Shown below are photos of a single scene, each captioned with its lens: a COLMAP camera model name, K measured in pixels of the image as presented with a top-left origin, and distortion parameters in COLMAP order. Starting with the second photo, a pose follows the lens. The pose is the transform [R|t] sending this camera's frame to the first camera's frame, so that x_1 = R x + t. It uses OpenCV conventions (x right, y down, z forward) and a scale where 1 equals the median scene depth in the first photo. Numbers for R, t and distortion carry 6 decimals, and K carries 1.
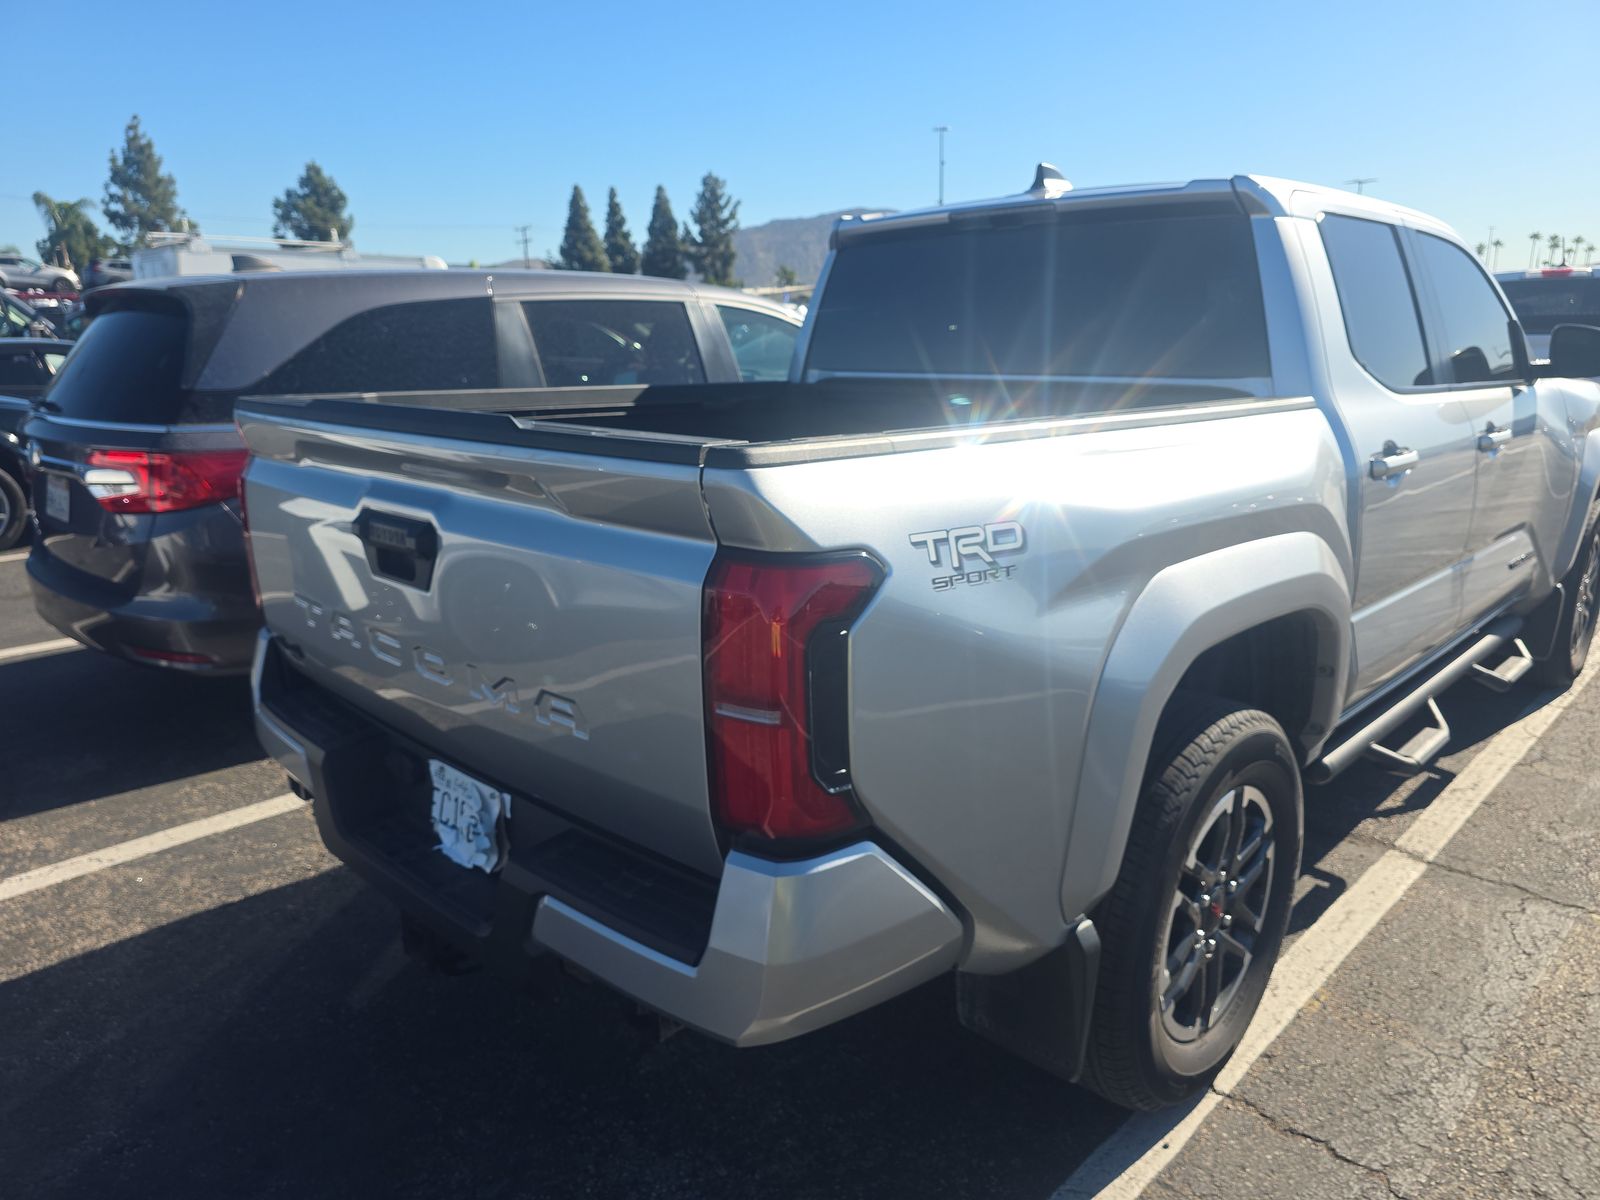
lens RADIAL K [[1121.1, 0, 805.2], [0, 1121.1, 651.4], [0, 0, 1]] dist [0.000085, -0.000865]
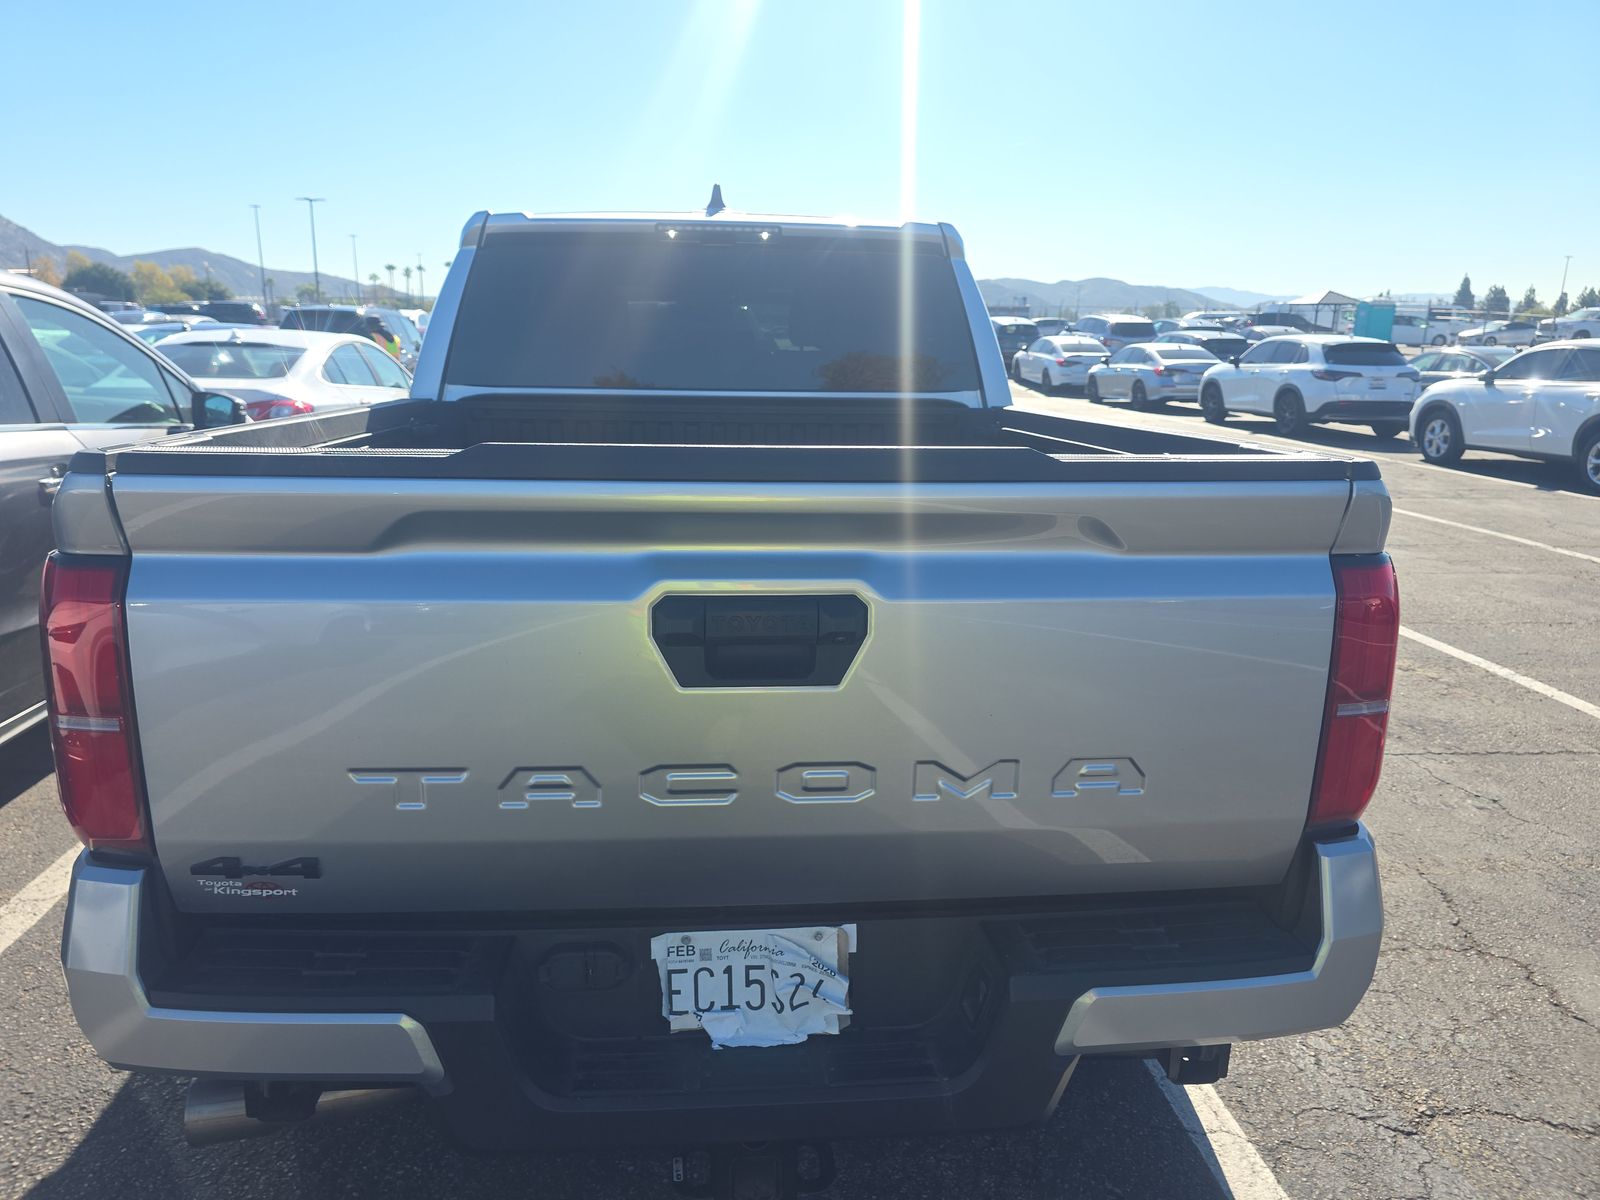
lens RADIAL K [[1068.0, 0, 800.0], [0, 1068.0, 600.0], [0, 0, 1]] dist [-0.001370, -0.000981]
pose [[0.659445, -0.161648, 0.734167, -0.773186], [0.191846, 0.980458, 0.043555, -0.130483], [-0.726861, 0.112125, 0.677570, 0.471272]]
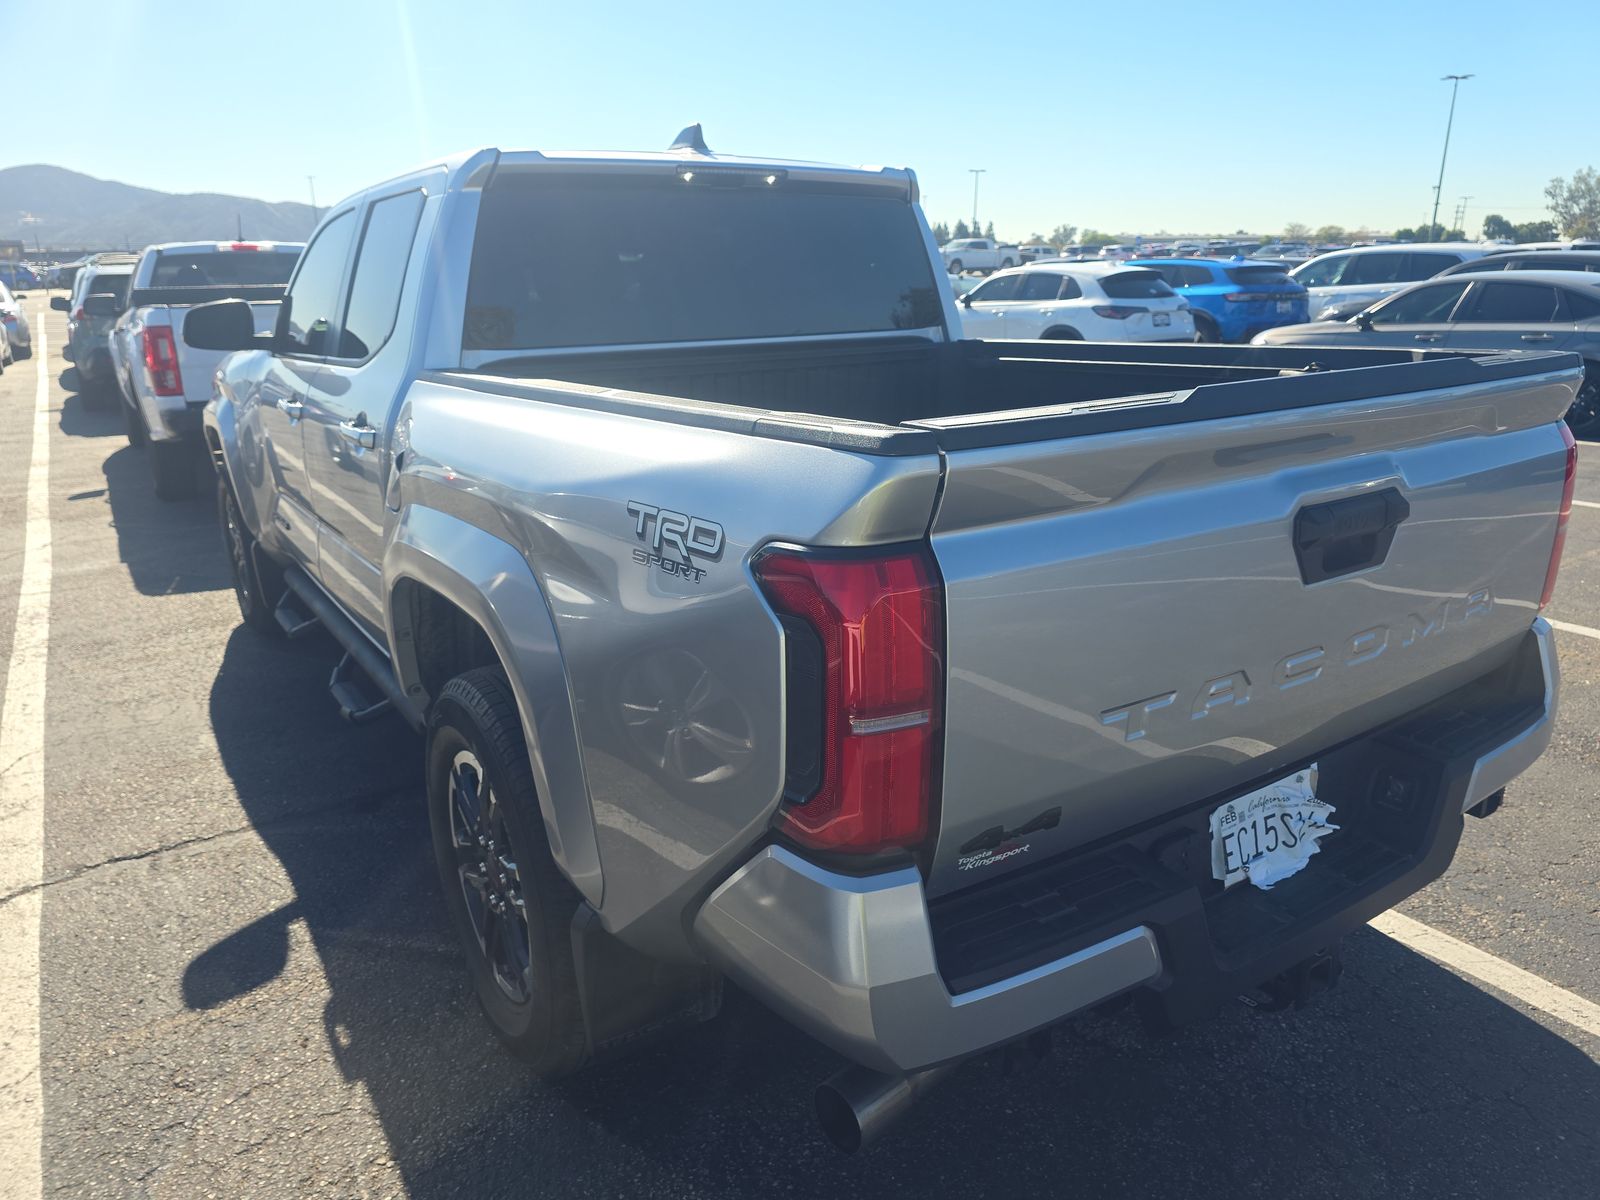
lens RADIAL K [[1048.2, 0, 799.1], [0, 1048.2, 612.2], [0, 0, 1]] dist [0.004033, 0.000761]
pose [[0.231827, -0.291303, 0.928116, -1.124756], [0.288146, 0.931853, 0.220502, -0.309091], [-0.929100, 0.216315, 0.299967, 1.069915]]
